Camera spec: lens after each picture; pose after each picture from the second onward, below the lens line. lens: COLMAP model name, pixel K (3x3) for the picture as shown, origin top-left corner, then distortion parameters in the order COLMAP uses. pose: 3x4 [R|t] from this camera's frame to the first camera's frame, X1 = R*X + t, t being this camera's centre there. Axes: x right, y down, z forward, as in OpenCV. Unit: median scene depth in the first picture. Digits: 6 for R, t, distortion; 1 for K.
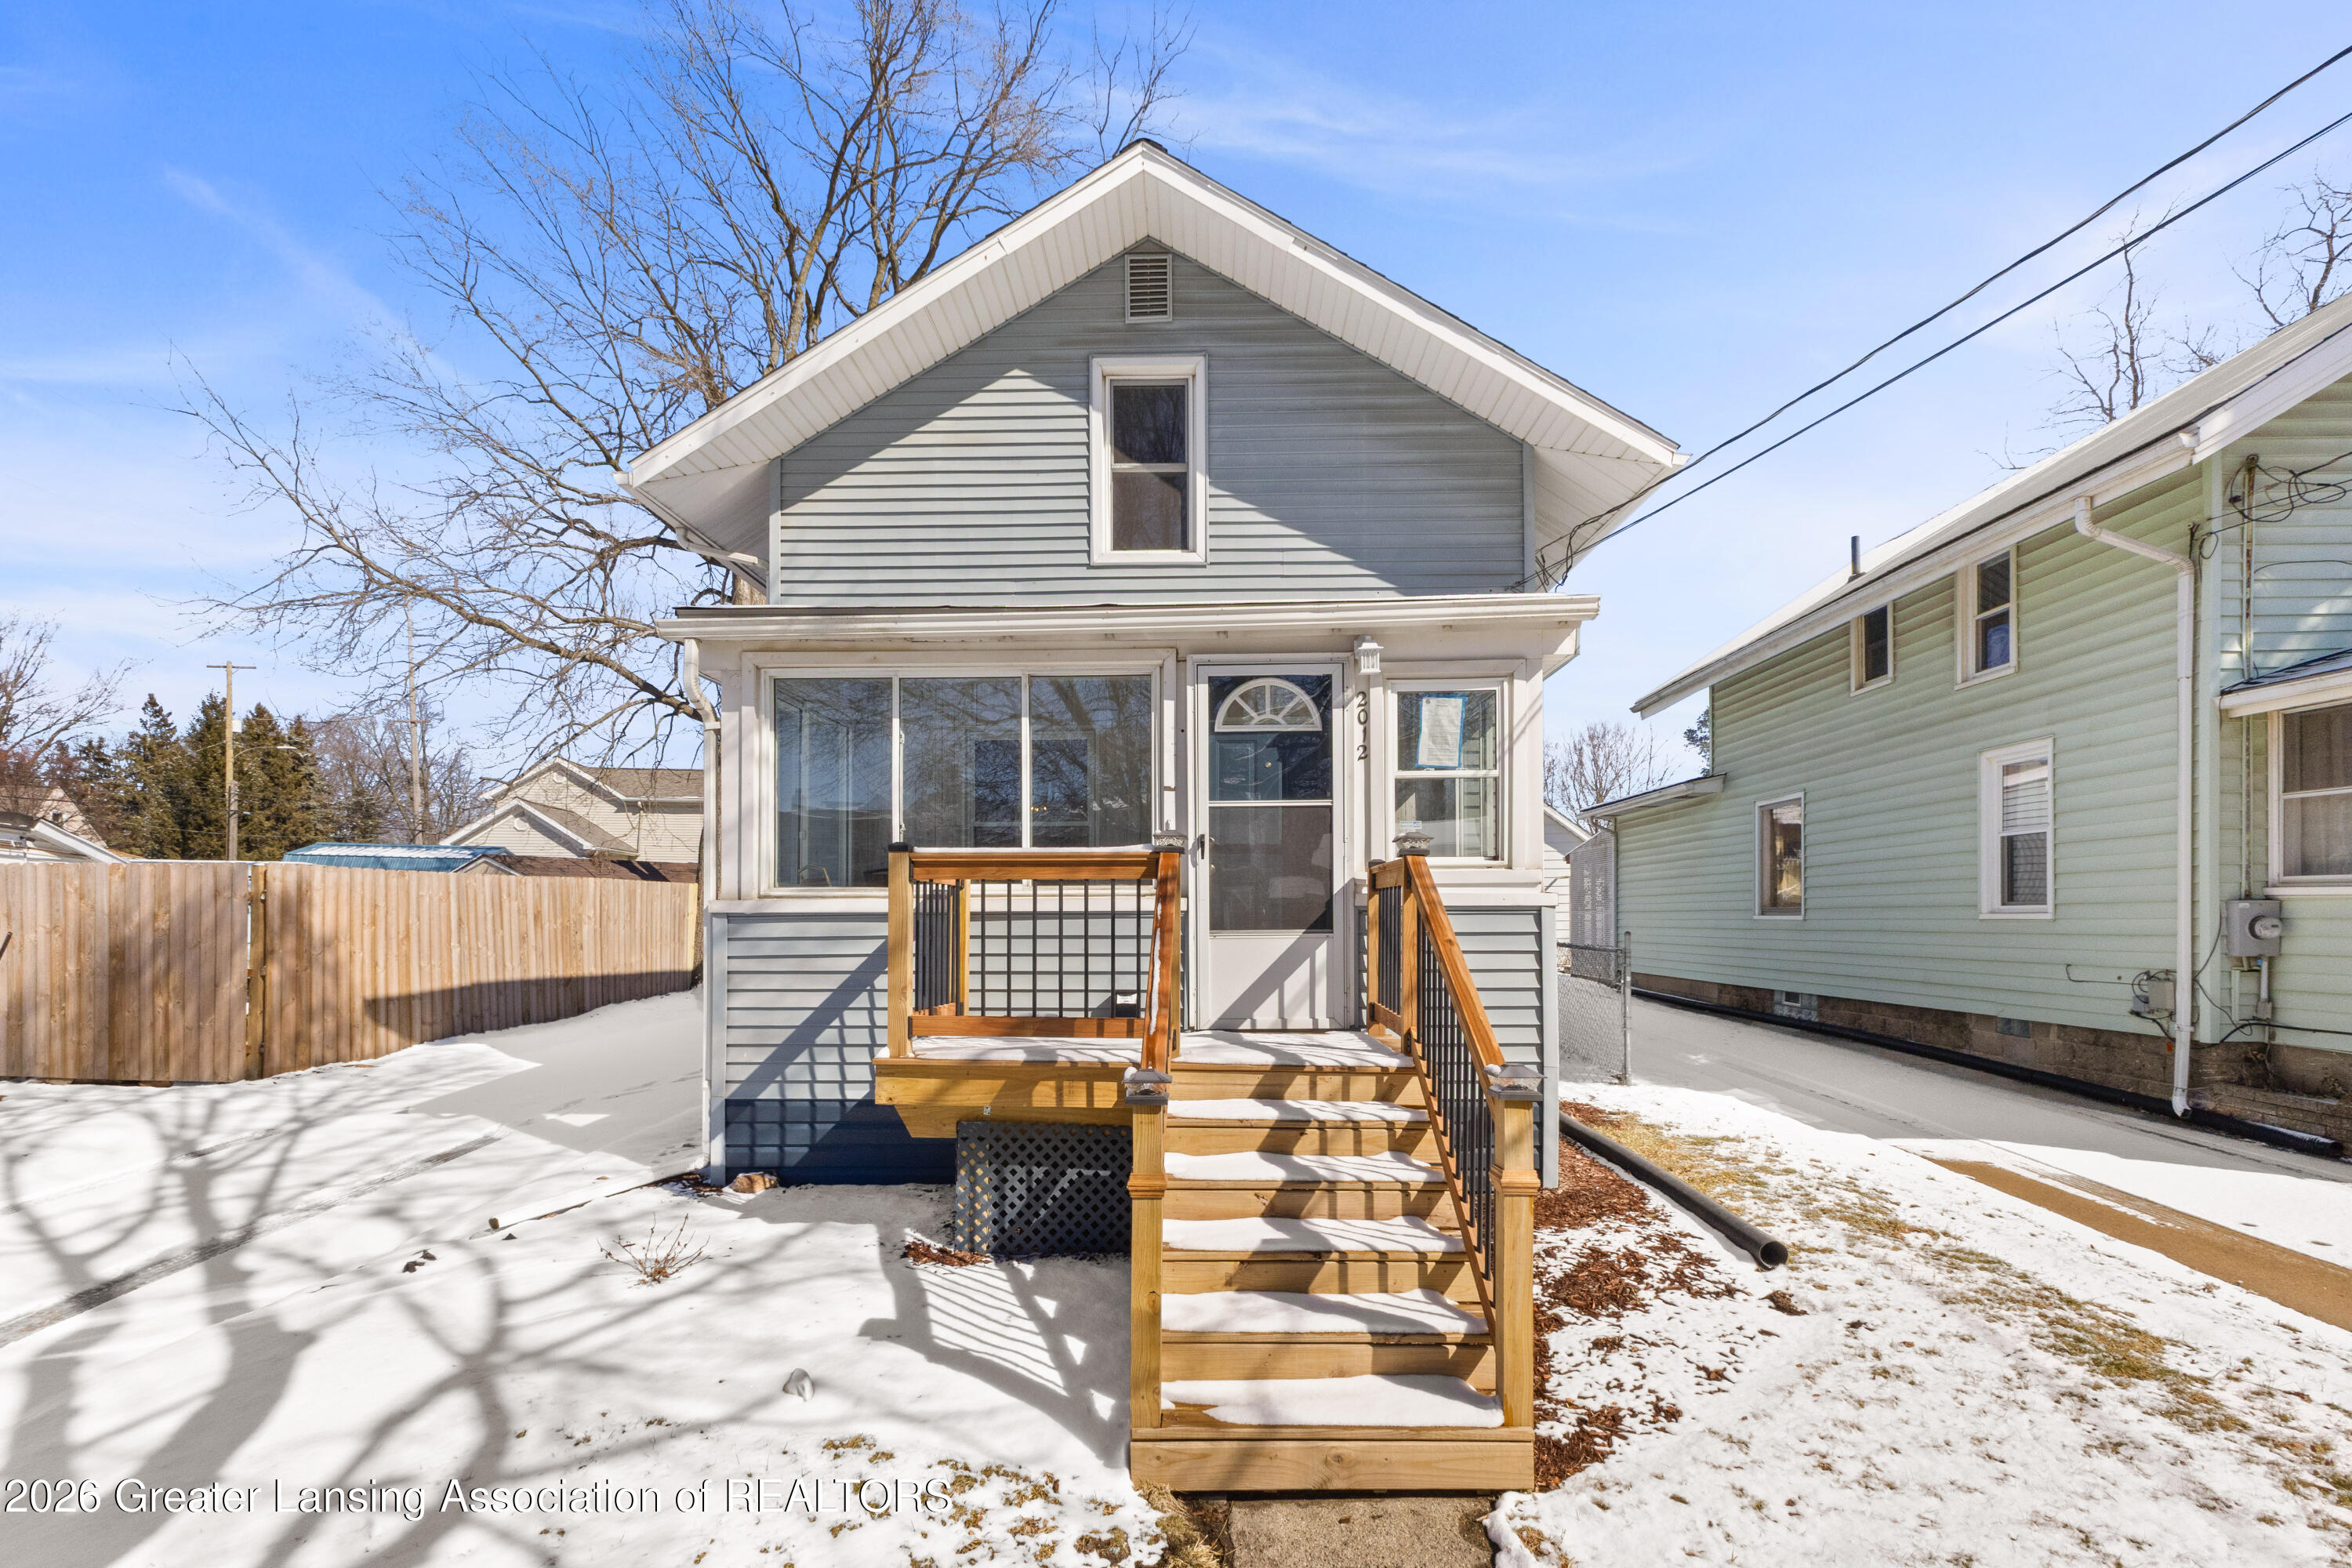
lens RADIAL K [[1033.8, 0, 1184.1], [0, 1033.8, 898.1], [0, 0, 1]] dist [0.006454, 0.000259]
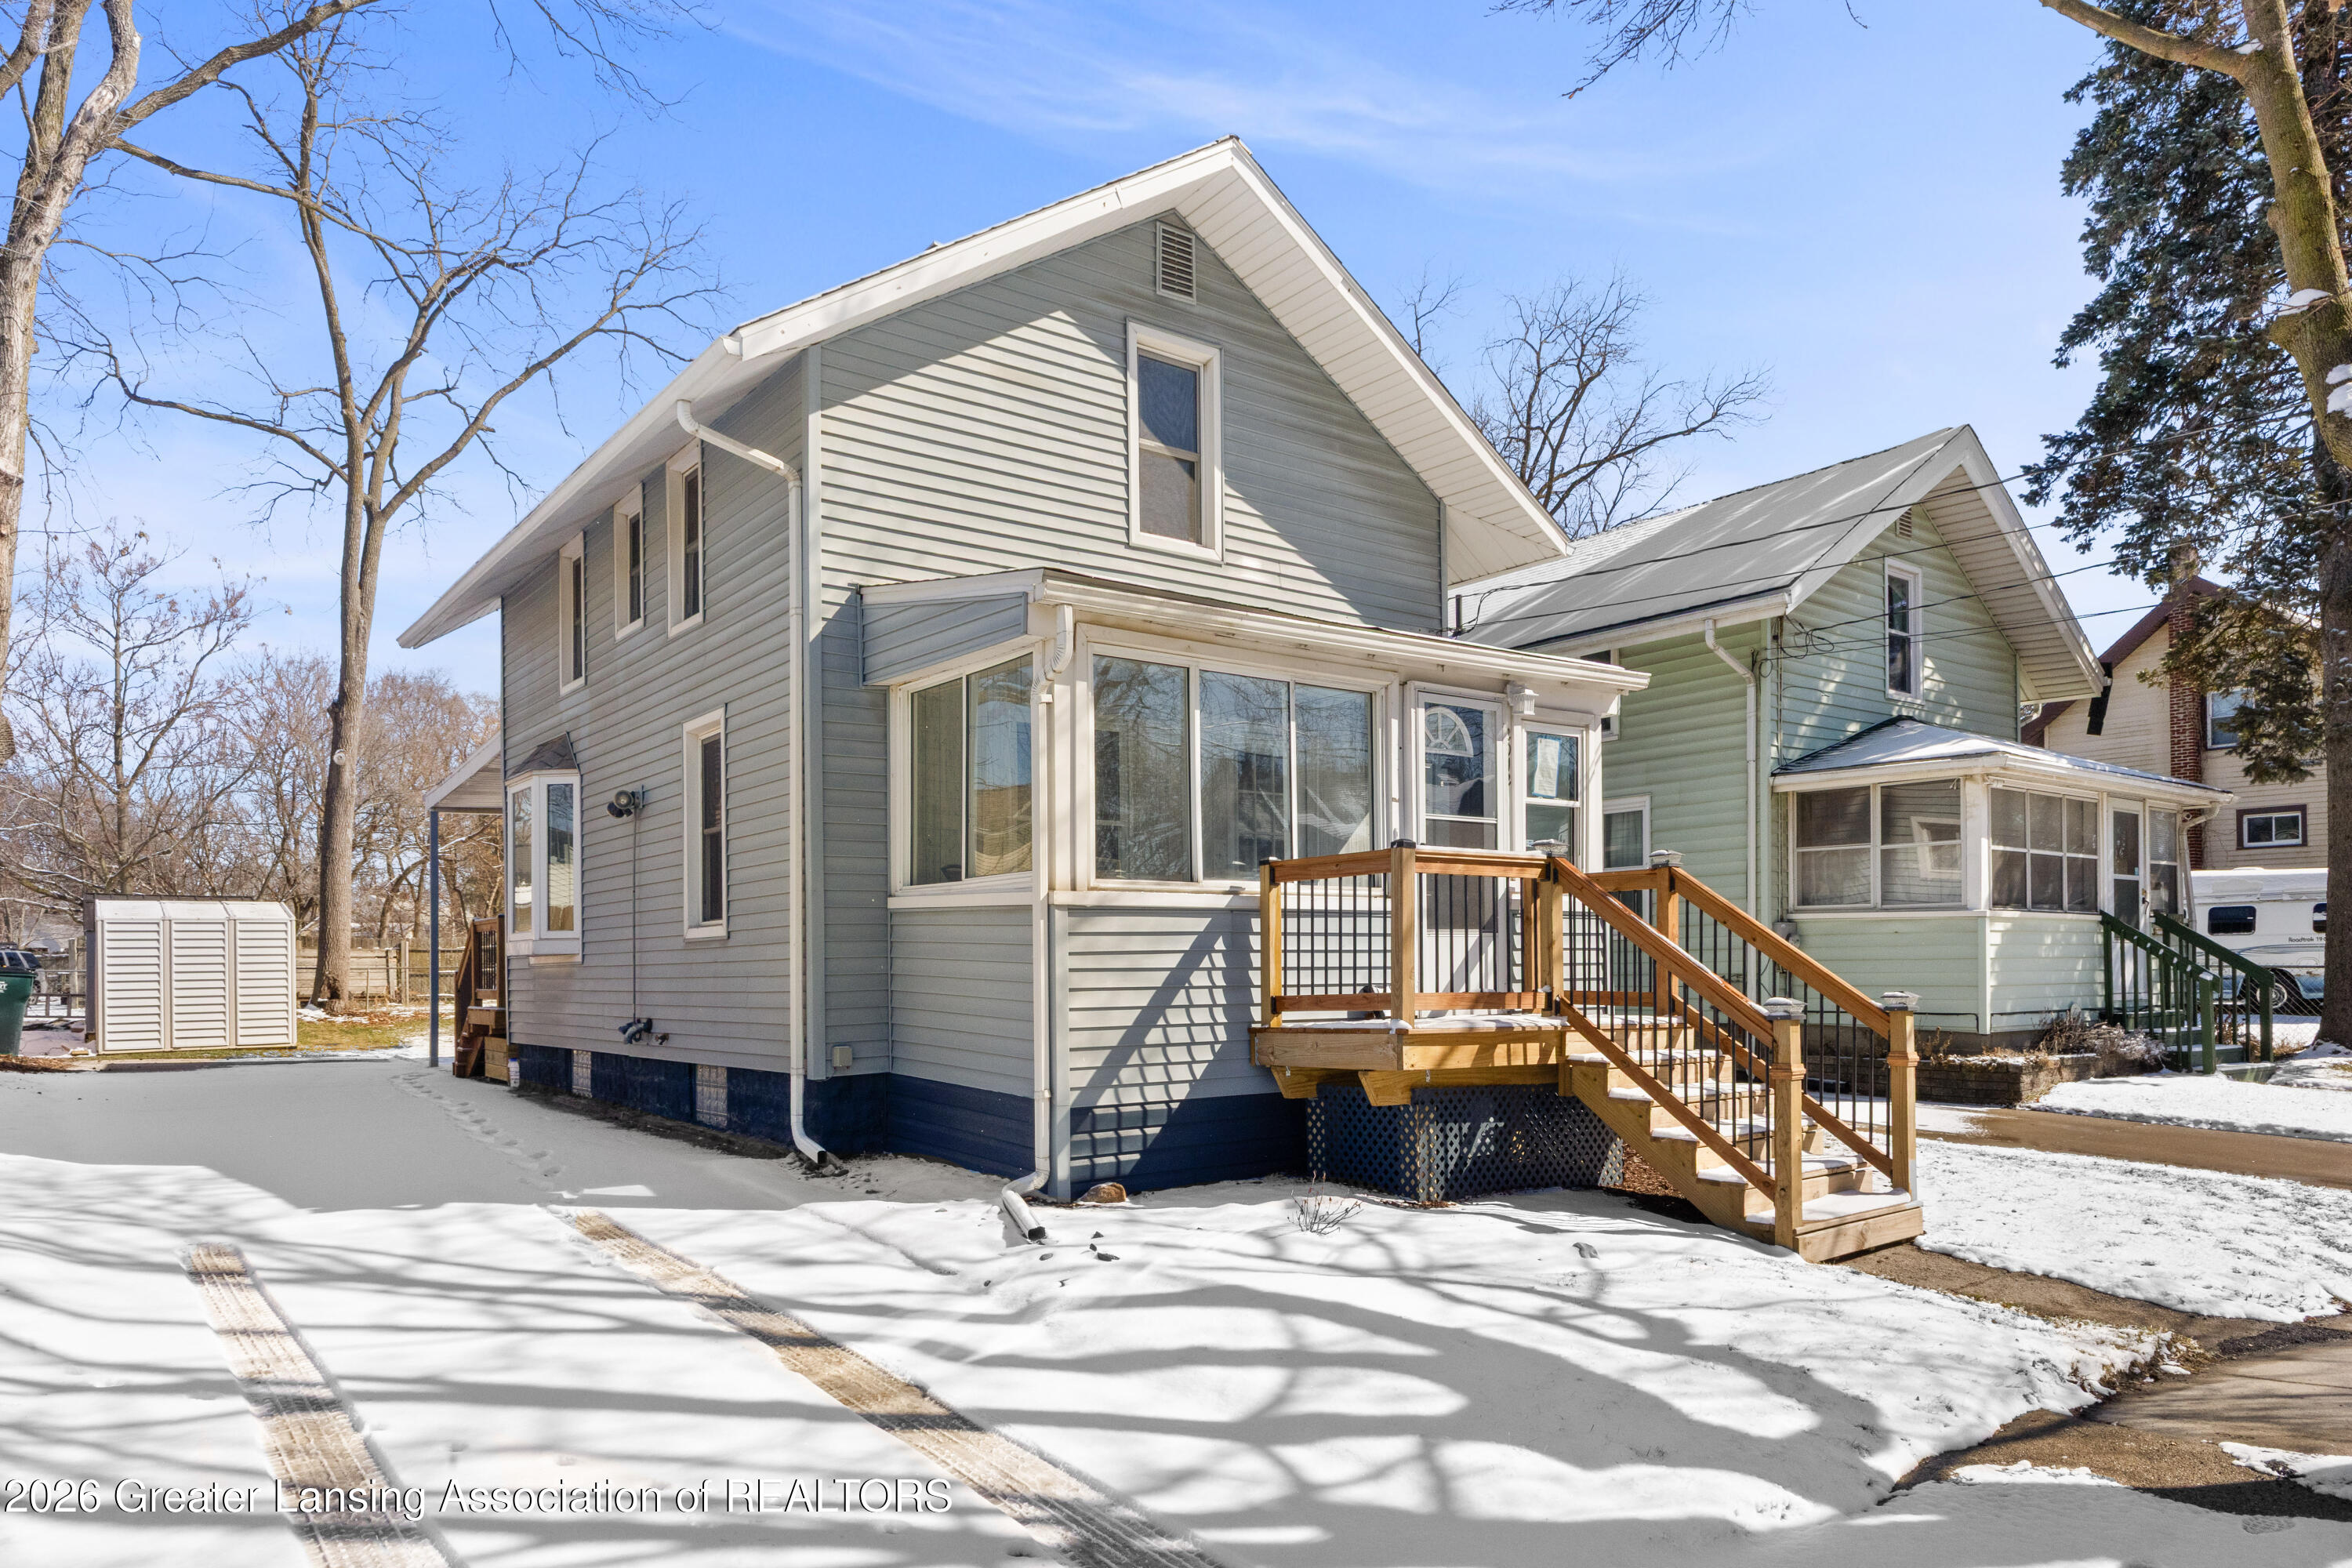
lens RADIAL K [[1488.0, 0, 1175.9], [0, 1488.0, 948.1], [0, 0, 1]] dist [-0.004806, -0.003042]
pose [[0.782188, 0.001956, 0.623040, -1.156412], [-0.002476, 0.999997, -0.000031, 0.050789], [-0.623038, -0.001518, 0.782190, -0.087272]]
